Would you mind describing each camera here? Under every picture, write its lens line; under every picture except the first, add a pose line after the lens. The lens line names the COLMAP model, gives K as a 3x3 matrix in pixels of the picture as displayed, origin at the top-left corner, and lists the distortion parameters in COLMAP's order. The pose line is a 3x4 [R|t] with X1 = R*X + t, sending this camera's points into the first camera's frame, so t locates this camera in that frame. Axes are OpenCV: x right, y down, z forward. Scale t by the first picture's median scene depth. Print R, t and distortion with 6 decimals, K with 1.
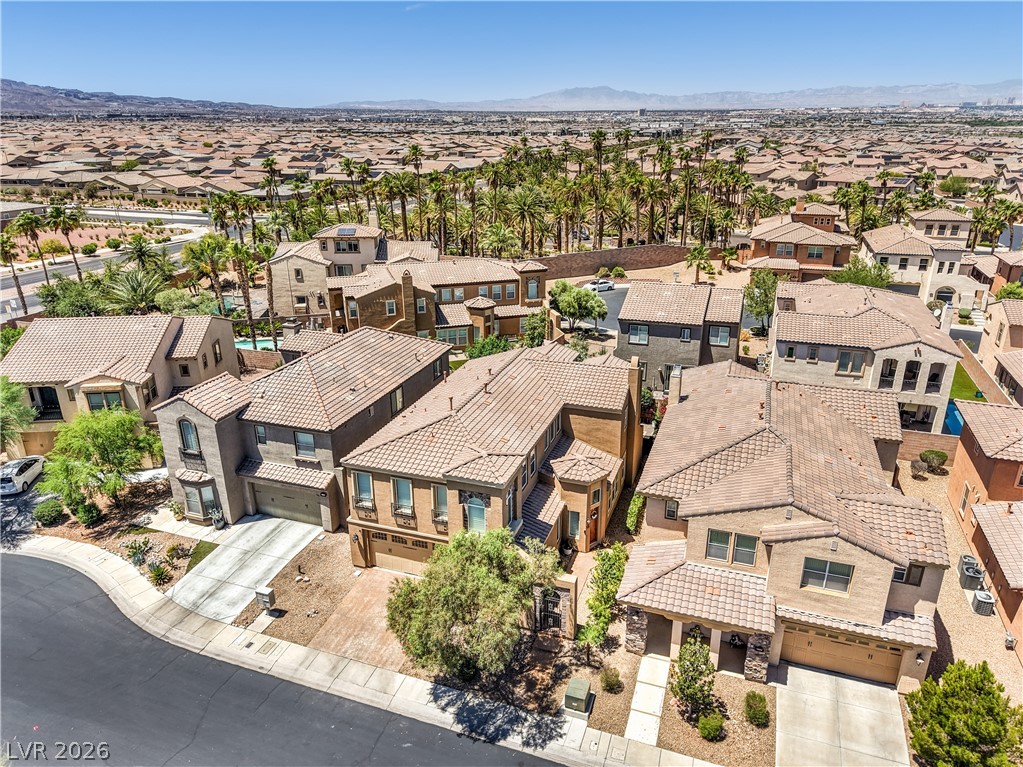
lens RADIAL K [[697.7, 0, 487.4], [0, 697.7, 384.3], [0, 0, 1]] dist [0.022670, -0.015824]
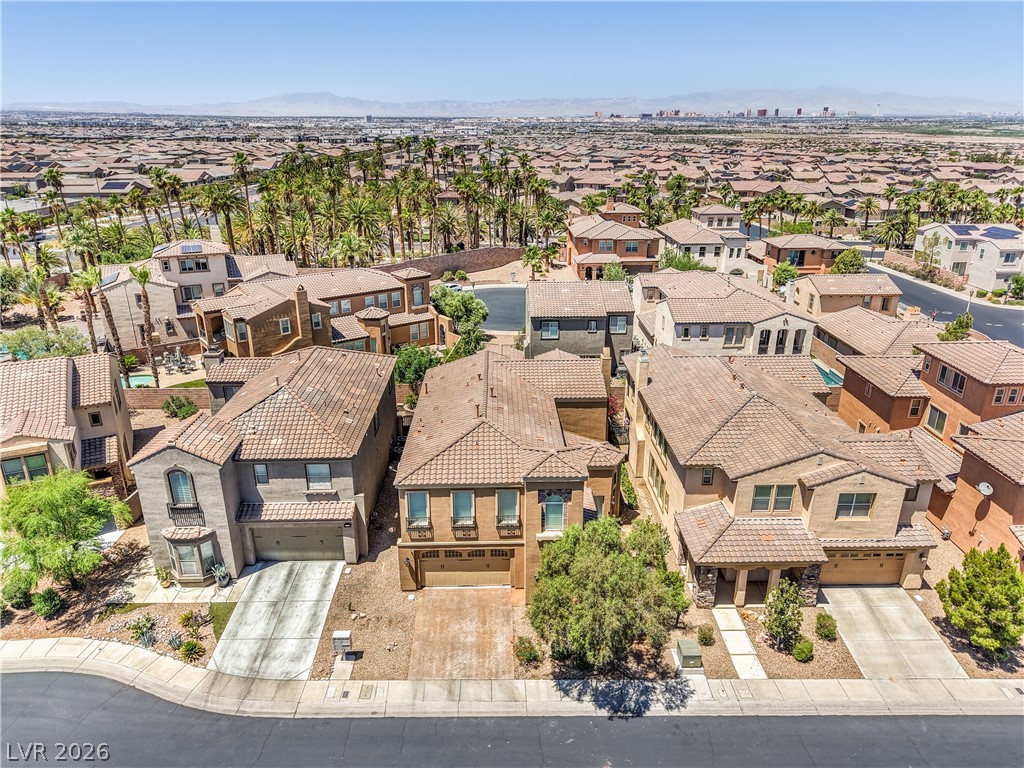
lens RADIAL K [[698.4, 0, 487.8], [0, 698.4, 384.8], [0, 0, 1]] dist [0.022670, -0.015824]
pose [[0.934826, -0.117792, 0.335000, -0.329913], [0.120297, 0.992648, 0.013343, -0.018751], [-0.334109, 0.027826, 0.942124, 0.040096]]
